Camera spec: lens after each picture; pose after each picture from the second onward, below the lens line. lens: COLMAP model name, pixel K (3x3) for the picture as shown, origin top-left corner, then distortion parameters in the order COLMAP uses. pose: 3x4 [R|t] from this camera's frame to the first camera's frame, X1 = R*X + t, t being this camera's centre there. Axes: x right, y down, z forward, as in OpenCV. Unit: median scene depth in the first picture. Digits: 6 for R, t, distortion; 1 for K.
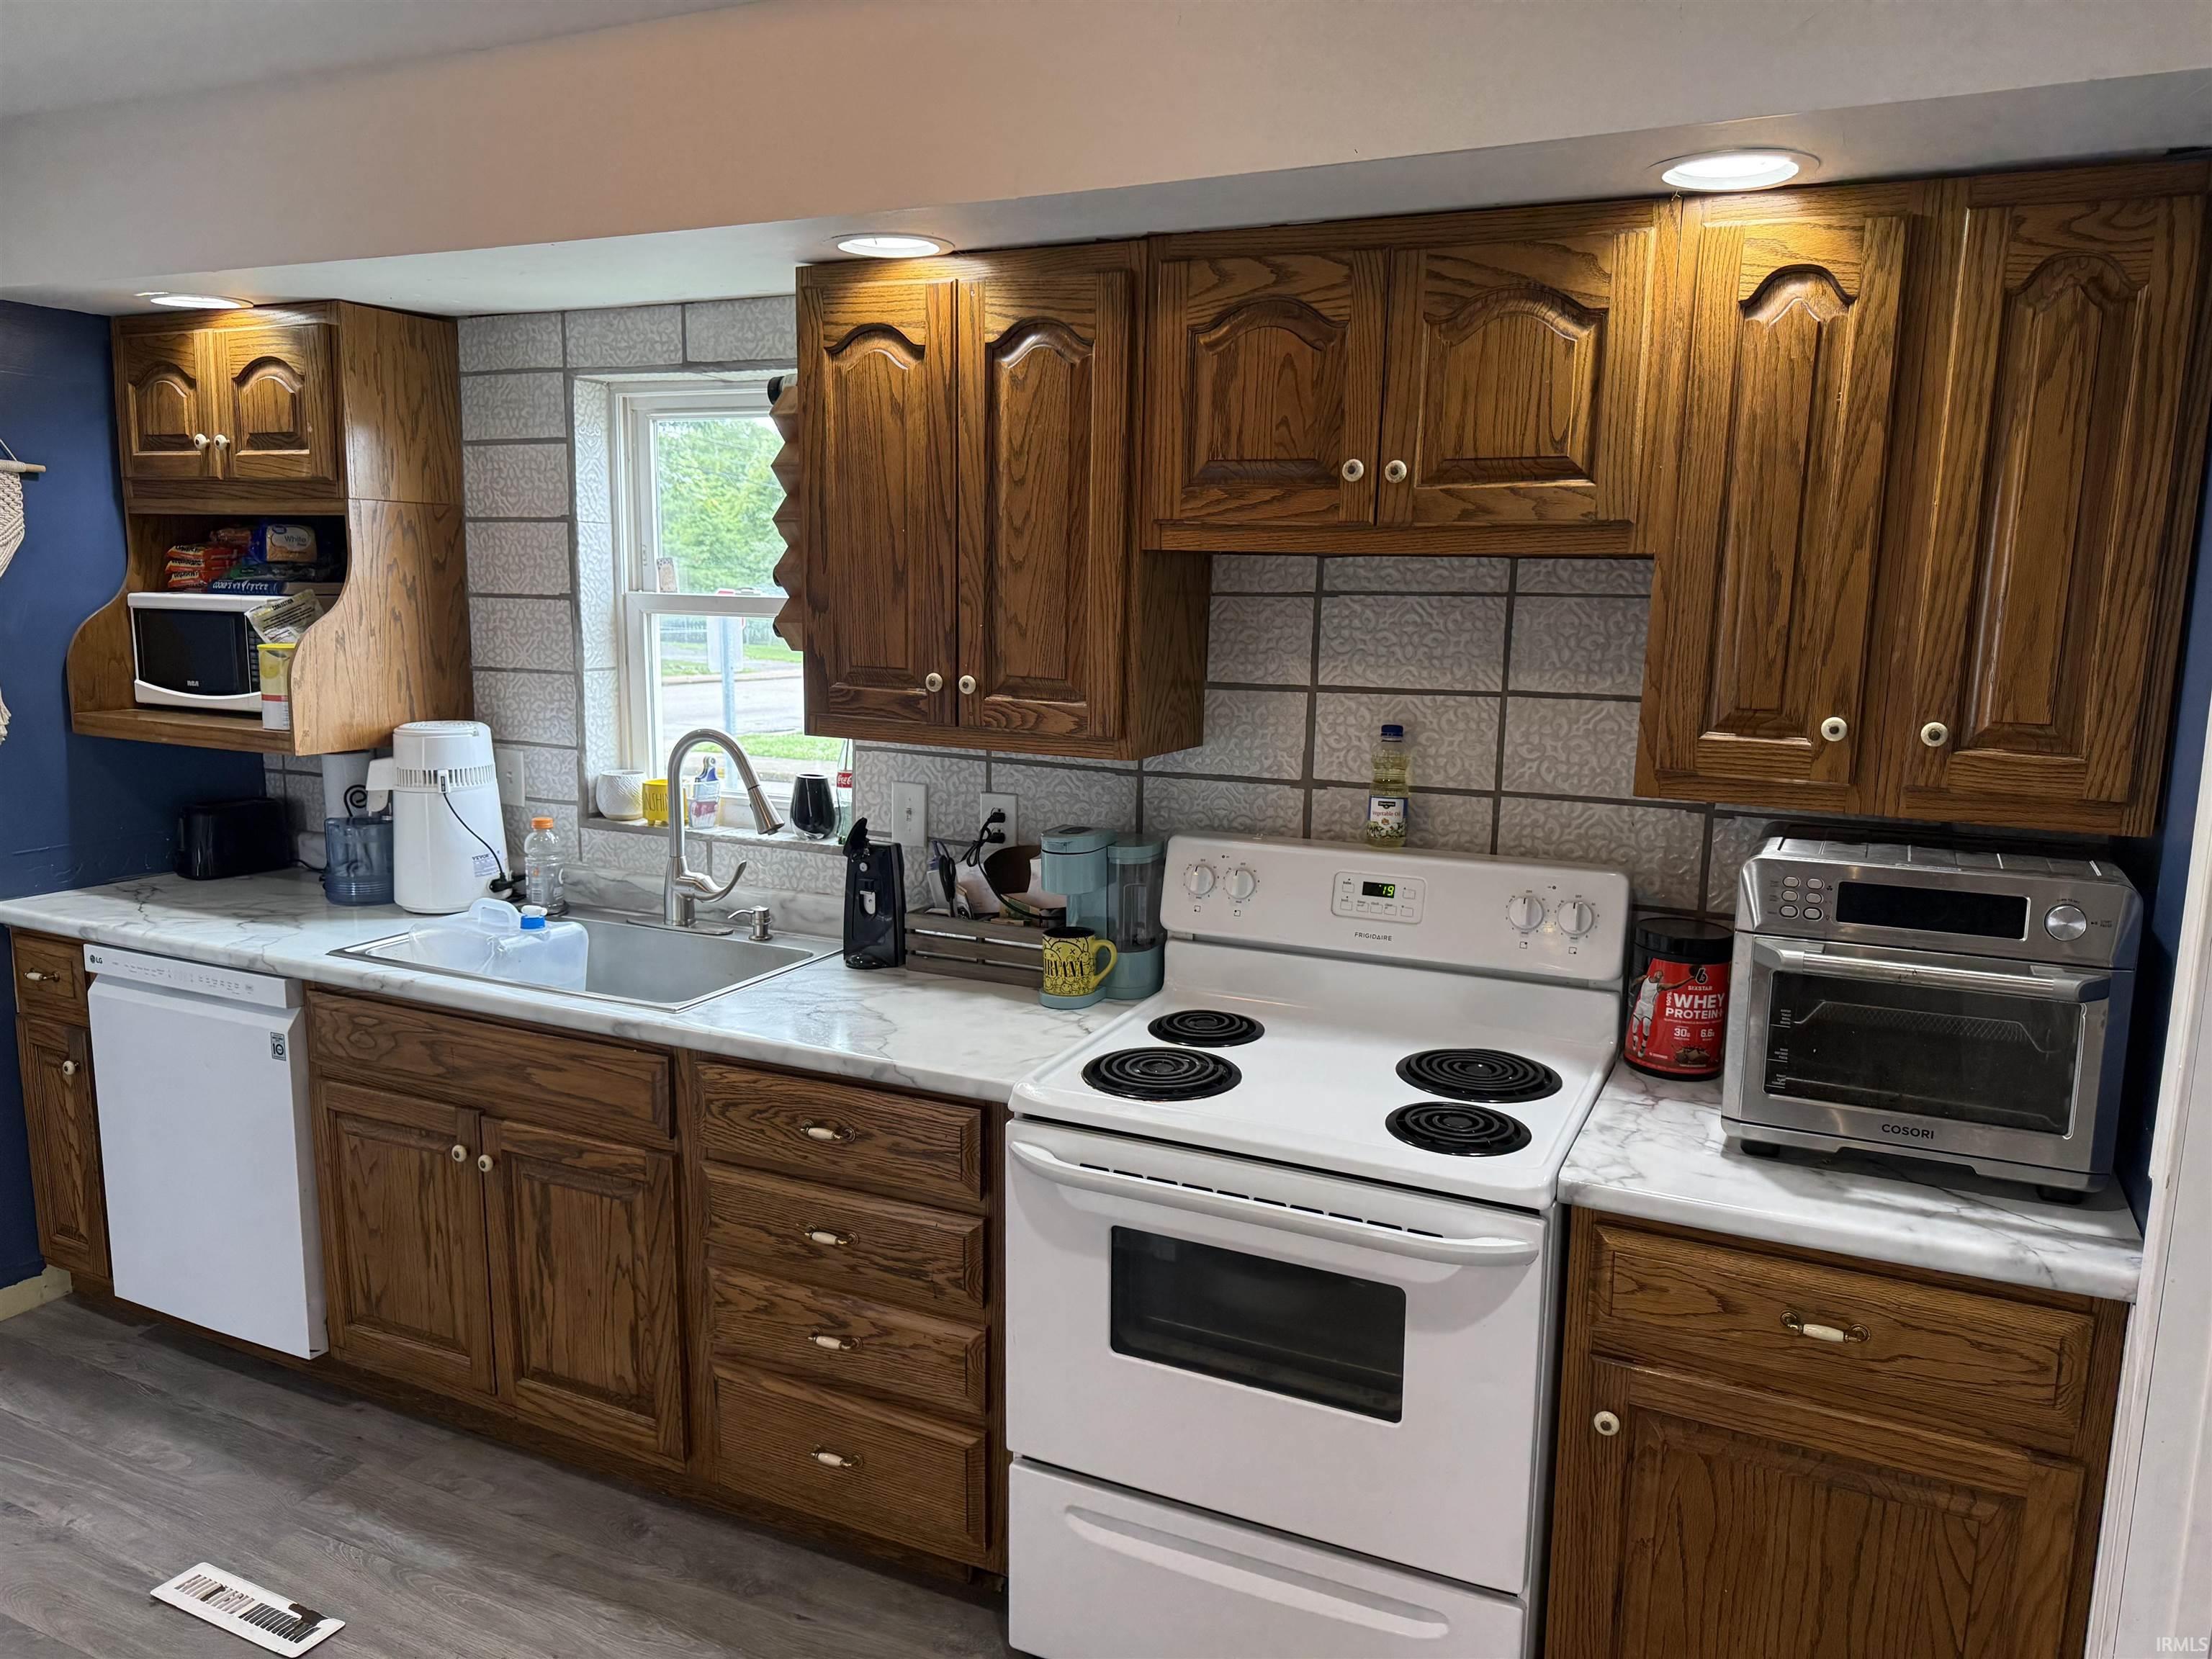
lens RADIAL K [[1539.5, 0, 1105.5], [0, 1539.5, 836.1], [0, 0, 1]] dist [0.158609, -0.283434]
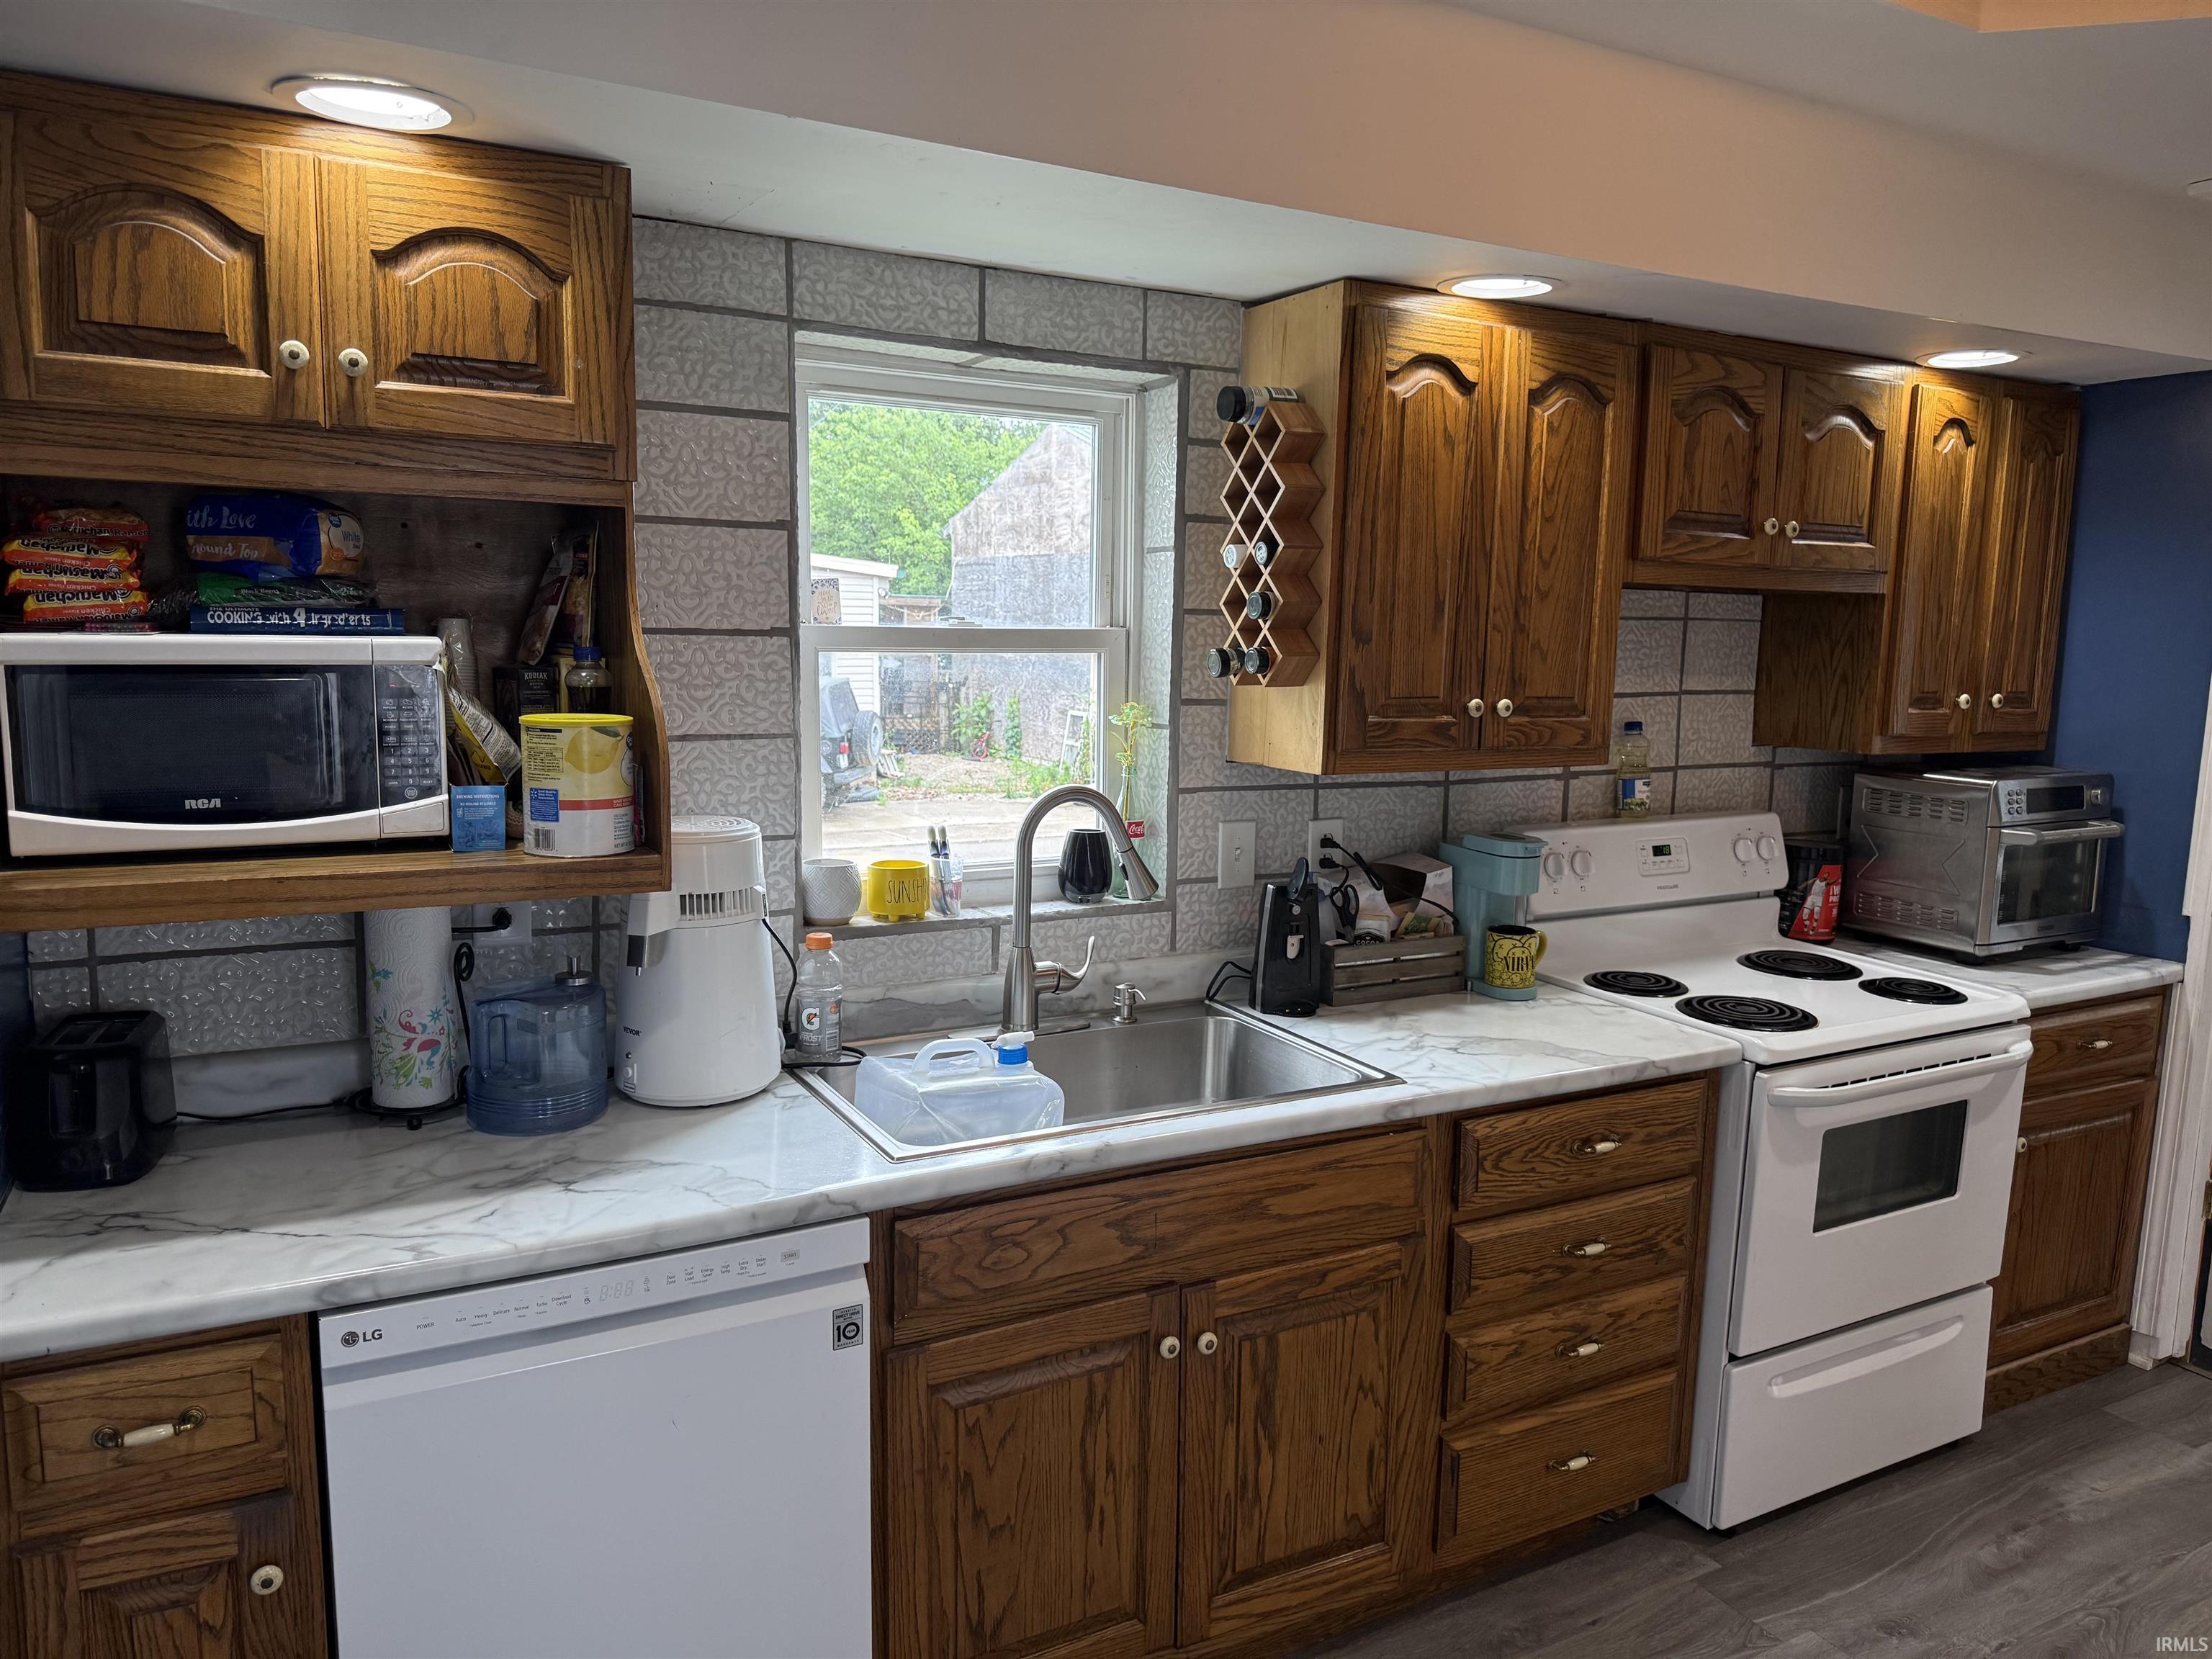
lens RADIAL K [[1539.5, 0, 1105.5], [0, 1539.5, 836.1], [0, 0, 1]] dist [0.158609, -0.283434]
pose [[0.583172, -0.118890, 0.803601, -1.044813], [0.124324, 0.990641, 0.056340, -0.098970], [-0.802779, 0.067051, 0.592495, 0.561444]]
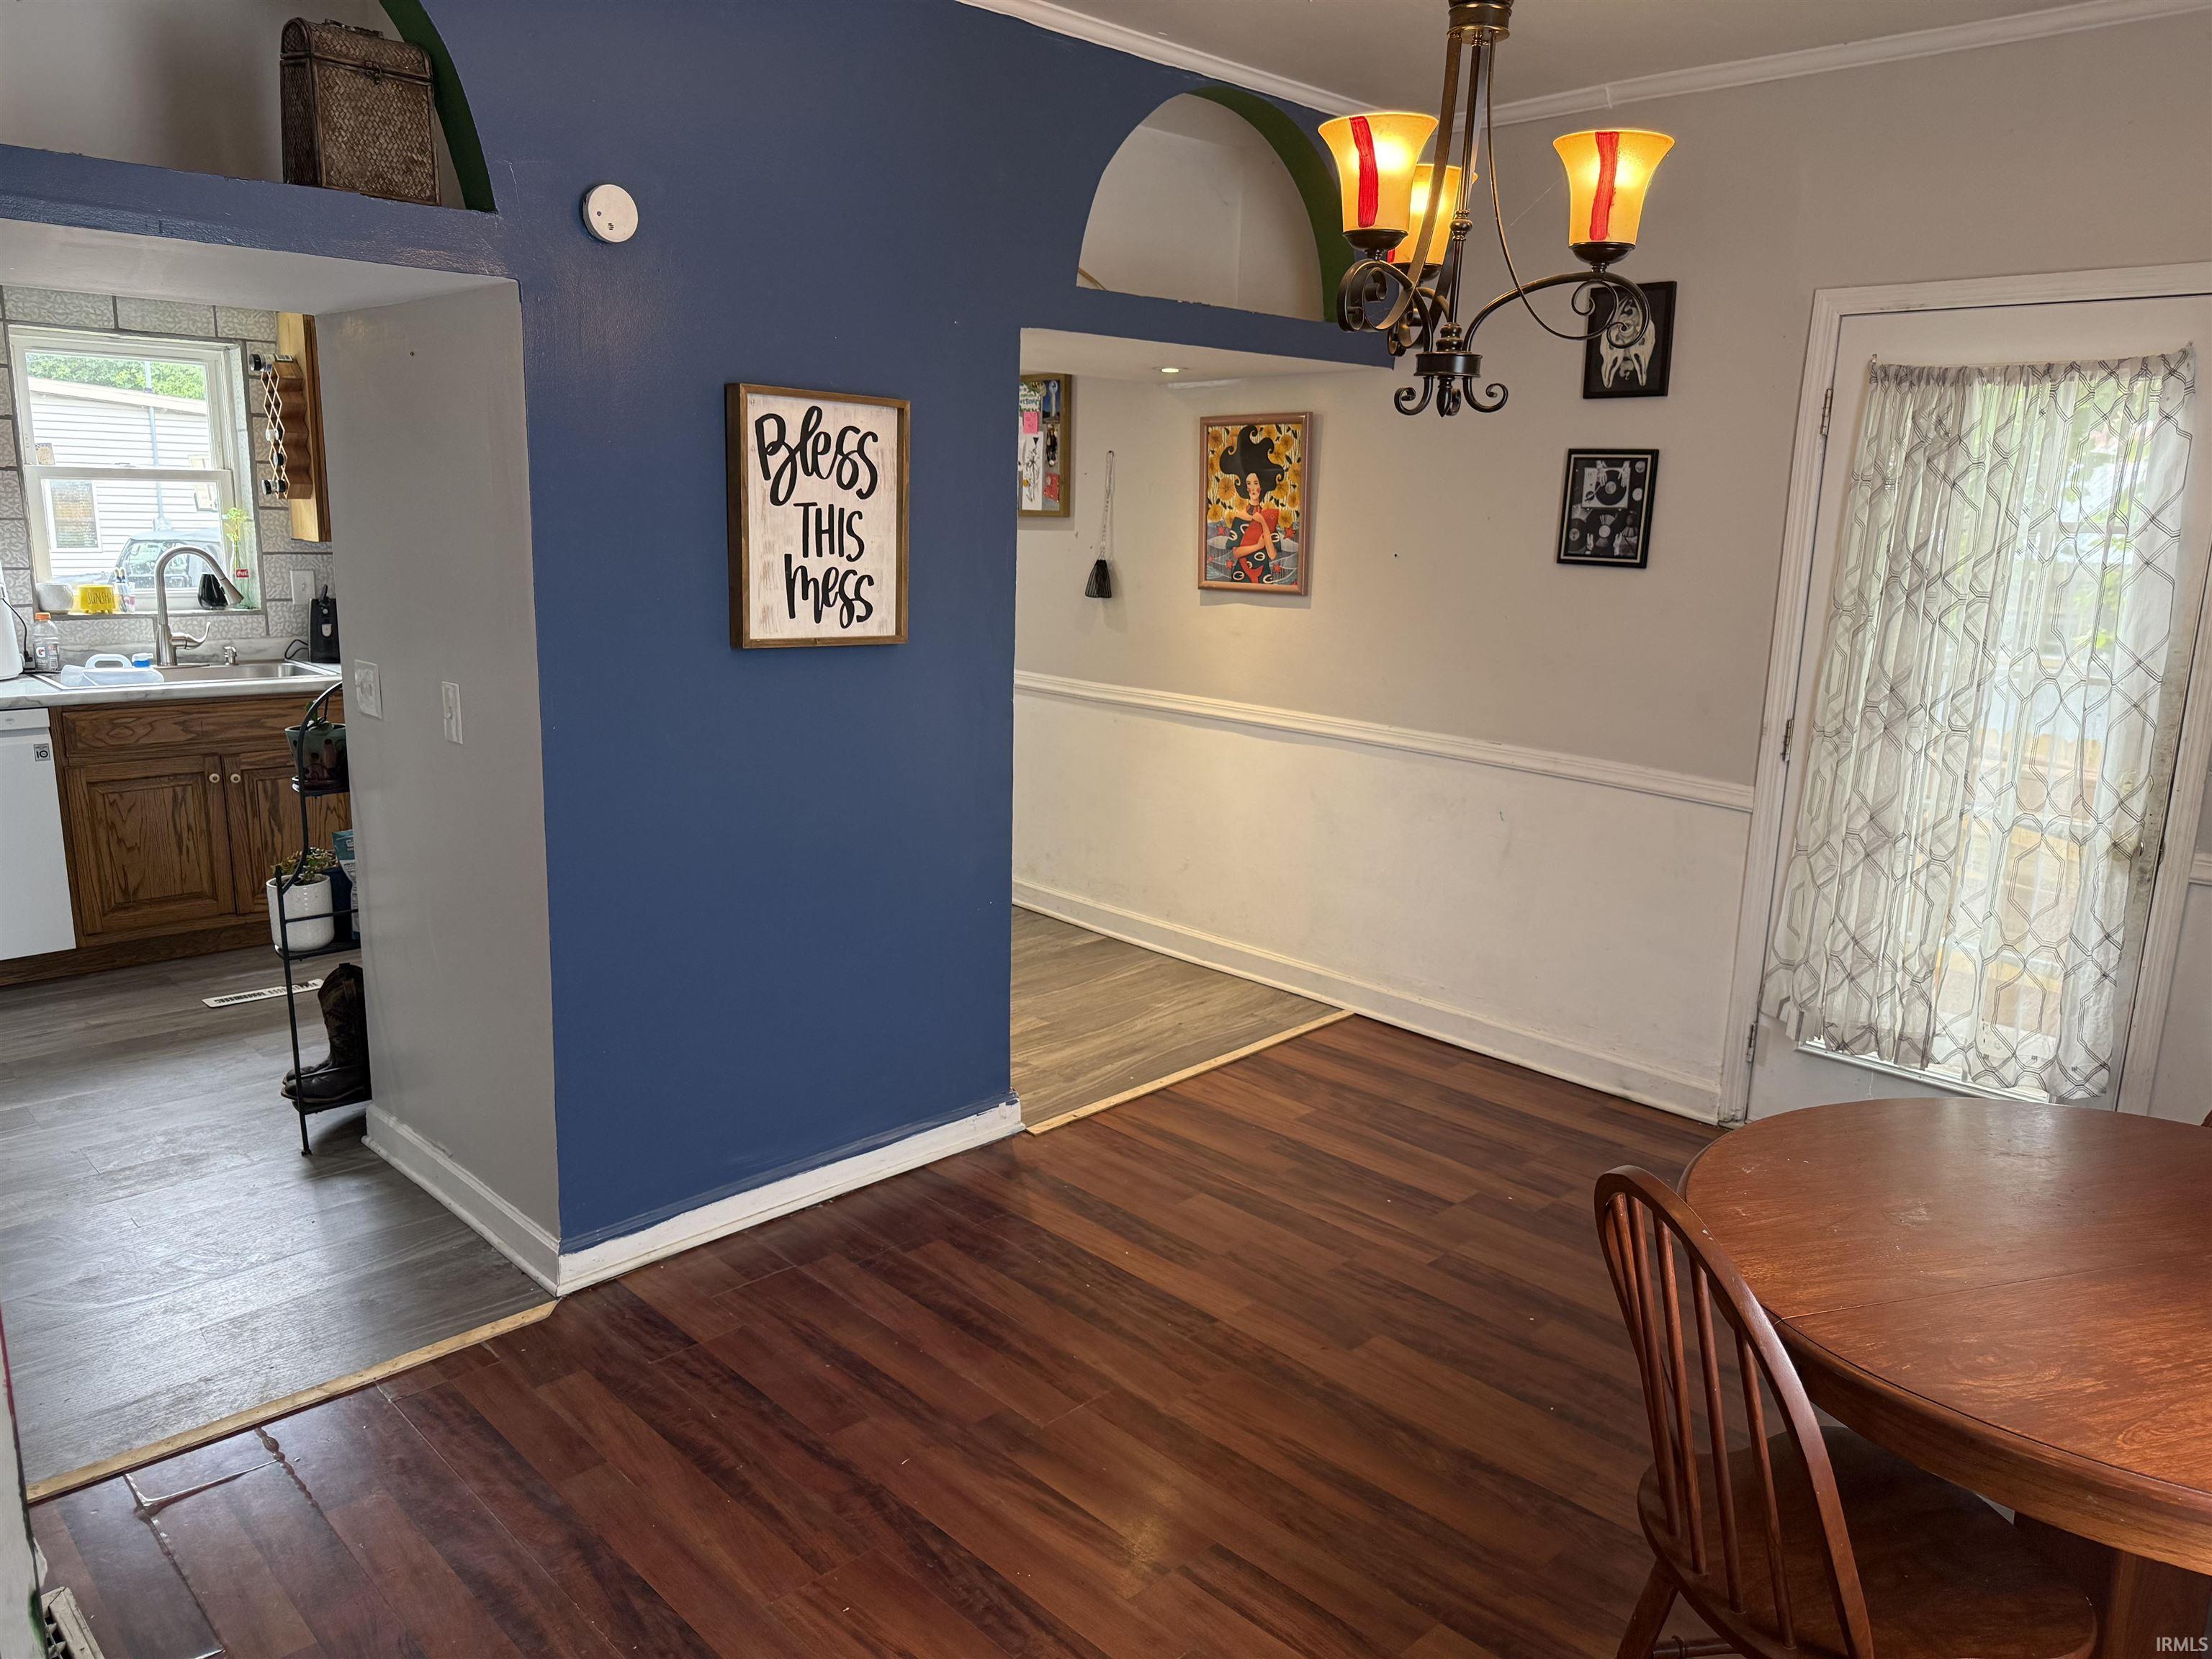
lens RADIAL K [[1538.4, 0, 1098.7], [0, 1538.4, 834.6], [0, 0, 1]] dist [0.082473, -0.101834]
pose [[0.342292, -0.204251, 0.917125, -1.789557], [0.126159, 0.977239, 0.170553, 0.086733], [-0.931085, 0.057325, 0.360269, -0.636286]]
